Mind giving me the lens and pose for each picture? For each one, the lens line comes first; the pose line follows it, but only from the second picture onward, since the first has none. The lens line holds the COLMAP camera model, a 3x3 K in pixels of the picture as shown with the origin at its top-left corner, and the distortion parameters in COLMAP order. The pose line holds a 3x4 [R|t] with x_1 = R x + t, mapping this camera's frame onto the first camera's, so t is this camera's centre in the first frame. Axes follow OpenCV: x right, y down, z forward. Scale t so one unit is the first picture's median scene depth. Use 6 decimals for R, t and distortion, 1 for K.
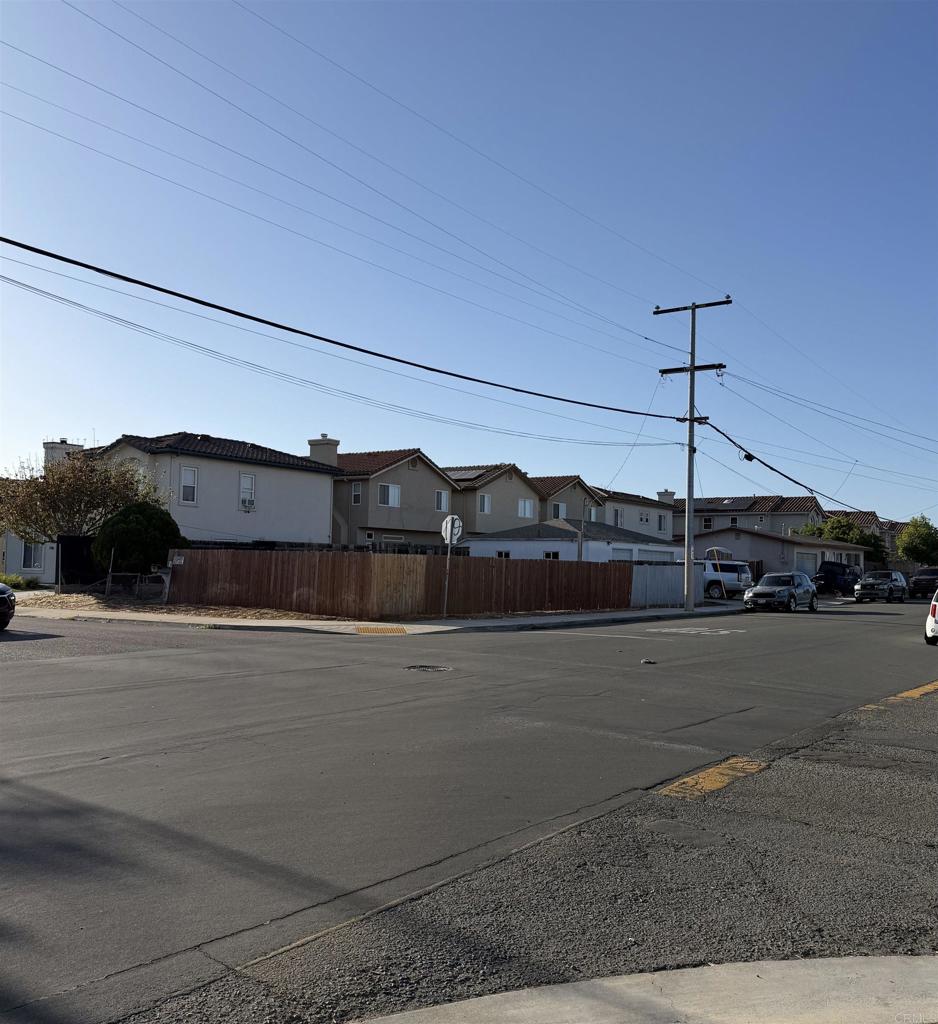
lens RADIAL K [[970.7, 0, 467.6], [0, 970.7, 533.5], [0, 0, 1]] dist [0.132589, 0.000627]
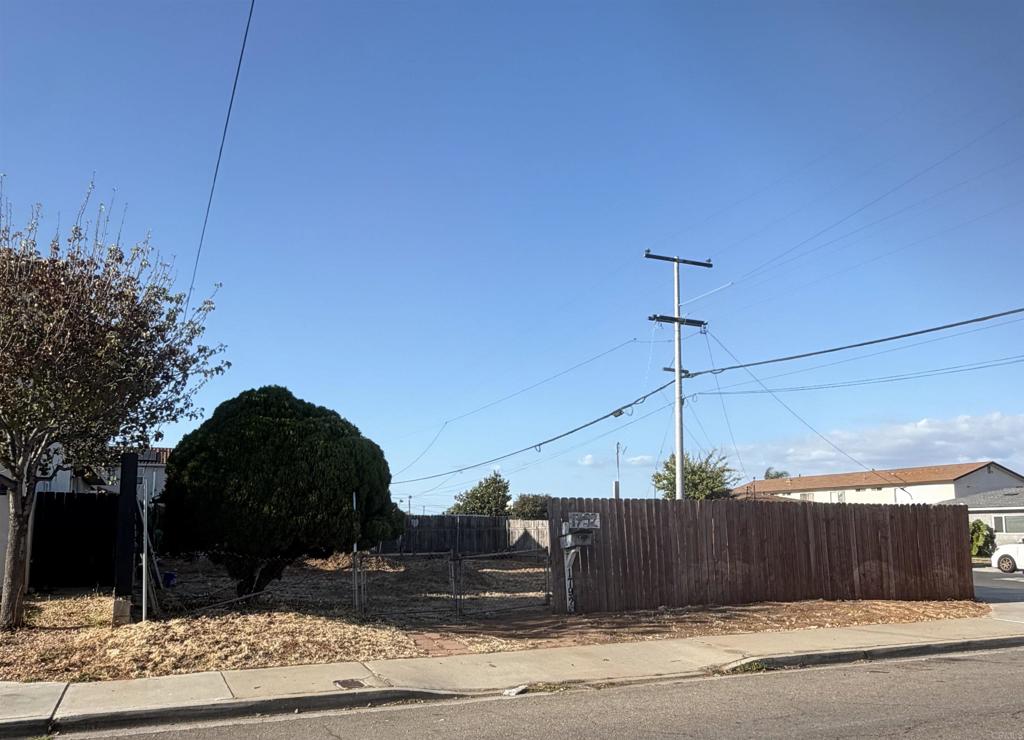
lens RADIAL K [[857.9, 0, 511.9], [0, 857.9, 415.2], [0, 0, 1]] dist [0.000936, -0.001366]
pose [[0.514655, 0.091845, 0.852464, -0.420417], [-0.016680, 0.995130, -0.097146, 0.010710], [-0.857235, 0.035778, 0.513681, 0.499087]]
